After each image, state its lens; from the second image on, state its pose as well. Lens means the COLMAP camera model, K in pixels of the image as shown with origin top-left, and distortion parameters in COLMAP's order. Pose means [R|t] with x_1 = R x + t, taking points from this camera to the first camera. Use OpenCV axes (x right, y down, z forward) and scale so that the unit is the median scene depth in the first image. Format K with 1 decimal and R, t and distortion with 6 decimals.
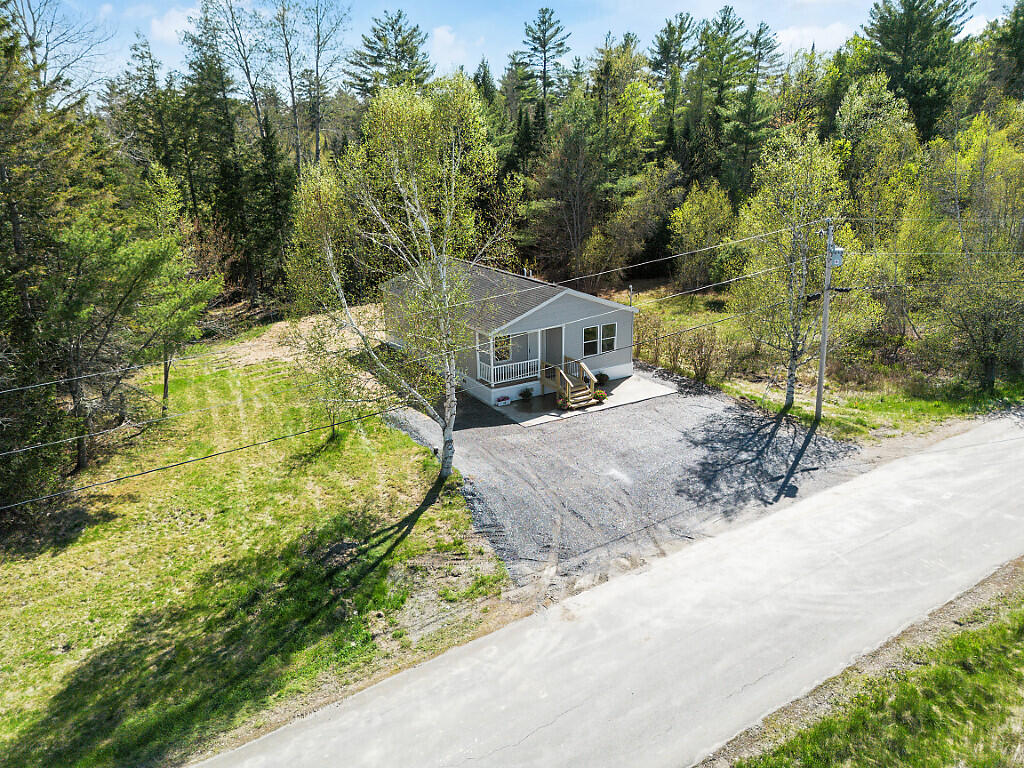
lens RADIAL K [[716.1, 0, 514.3], [0, 716.1, 368.4], [0, 0, 1]] dist [0.083284, -0.074223]
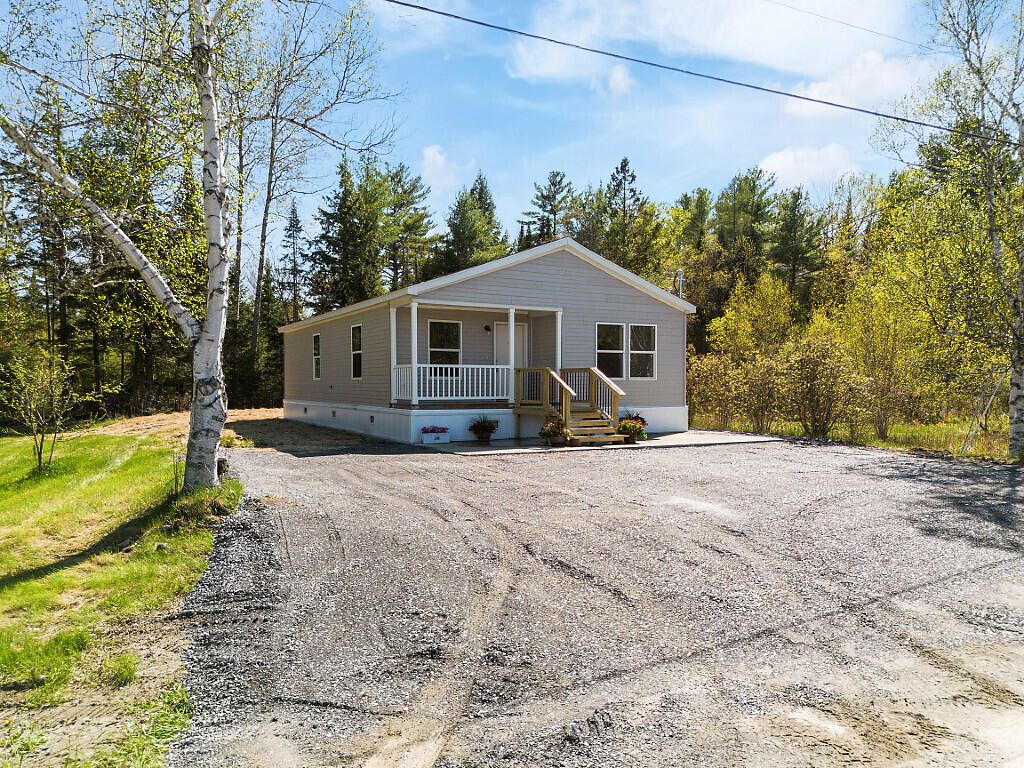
lens RADIAL K [[726.7, 0, 511.7], [0, 726.7, 384.1], [0, 0, 1]] dist [0.085541, -0.071952]
pose [[0.999497, 0.016053, -0.027345, 0.050413], [-0.023252, 0.957391, -0.287856, 0.154576], [0.021559, 0.288347, 0.957283, 0.507575]]
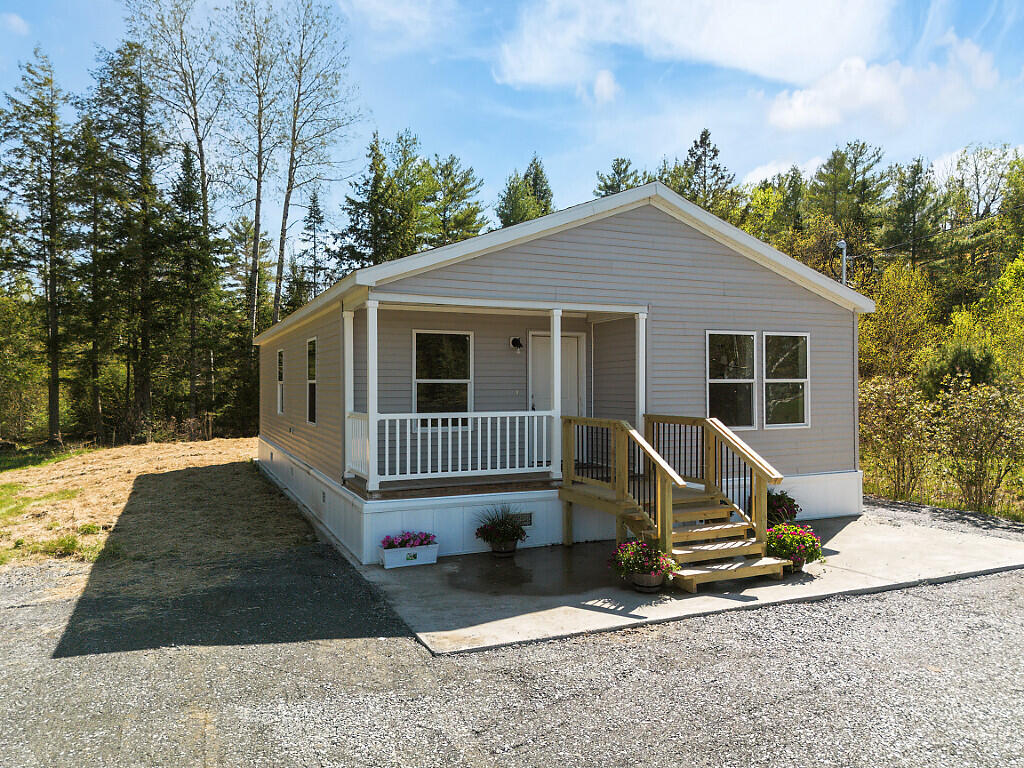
lens RADIAL K [[726.7, 0, 511.8], [0, 726.7, 369.8], [0, 0, 1]] dist [0.080130, -0.068552]
pose [[0.993456, 0.010385, -0.113739, 0.051069], [-0.044877, 0.951256, -0.305121, 0.062495], [0.105026, 0.308228, 0.945497, 0.728731]]
